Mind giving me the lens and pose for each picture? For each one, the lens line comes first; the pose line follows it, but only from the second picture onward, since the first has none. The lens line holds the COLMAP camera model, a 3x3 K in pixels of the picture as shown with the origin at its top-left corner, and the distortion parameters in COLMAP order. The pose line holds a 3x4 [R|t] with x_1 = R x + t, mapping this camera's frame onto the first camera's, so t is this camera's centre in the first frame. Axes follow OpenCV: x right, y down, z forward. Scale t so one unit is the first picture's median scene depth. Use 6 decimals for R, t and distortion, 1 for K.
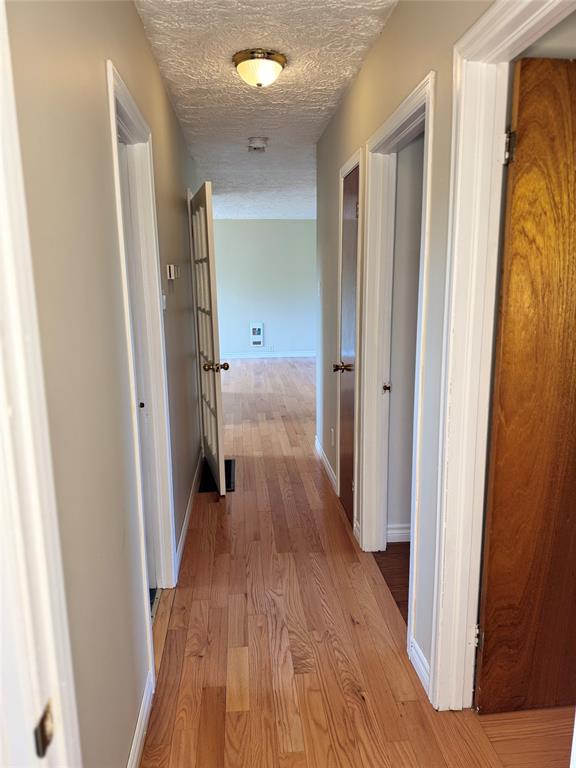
lens RADIAL K [[544.4, 0, 286.9], [0, 544.4, 385.6], [0, 0, 1]] dist [0.064594, -0.071698]
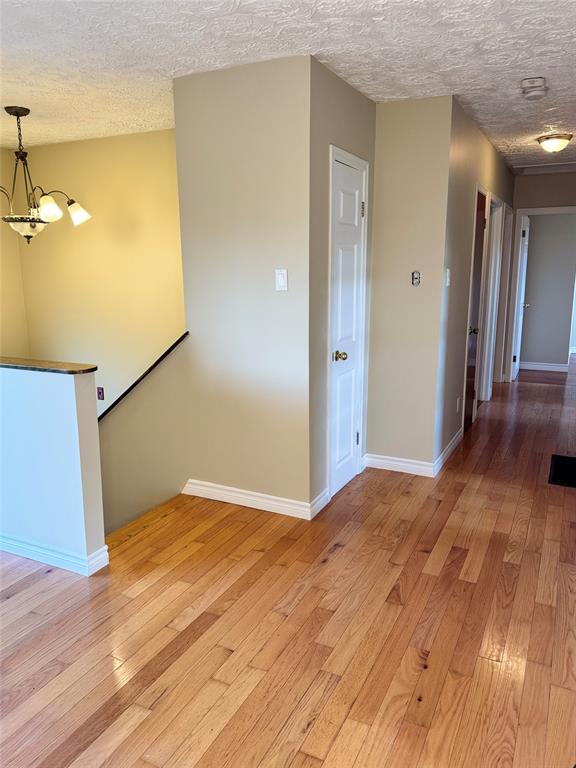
lens RADIAL K [[577.3, 0, 288.0], [0, 577.3, 384.0], [0, 0, 1]] dist [0.110377, -0.160951]
pose [[-0.855702, -0.087503, 0.510016, -0.227960], [0.116118, 0.927995, 0.354037, -0.417797], [-0.504272, 0.362172, -0.783927, 2.110717]]
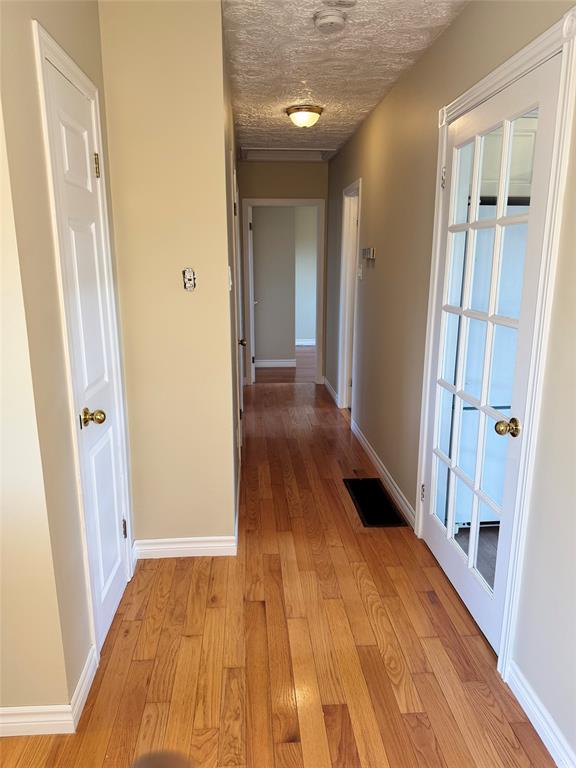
lens RADIAL K [[544.4, 0, 286.9], [0, 544.4, 385.6], [0, 0, 1]] dist [0.064594, -0.071698]
pose [[-0.999813, 0.008025, 0.017620, -0.014312], [0.014611, 0.909835, 0.414714, -0.355837], [-0.012703, 0.414893, -0.909781, 1.775805]]
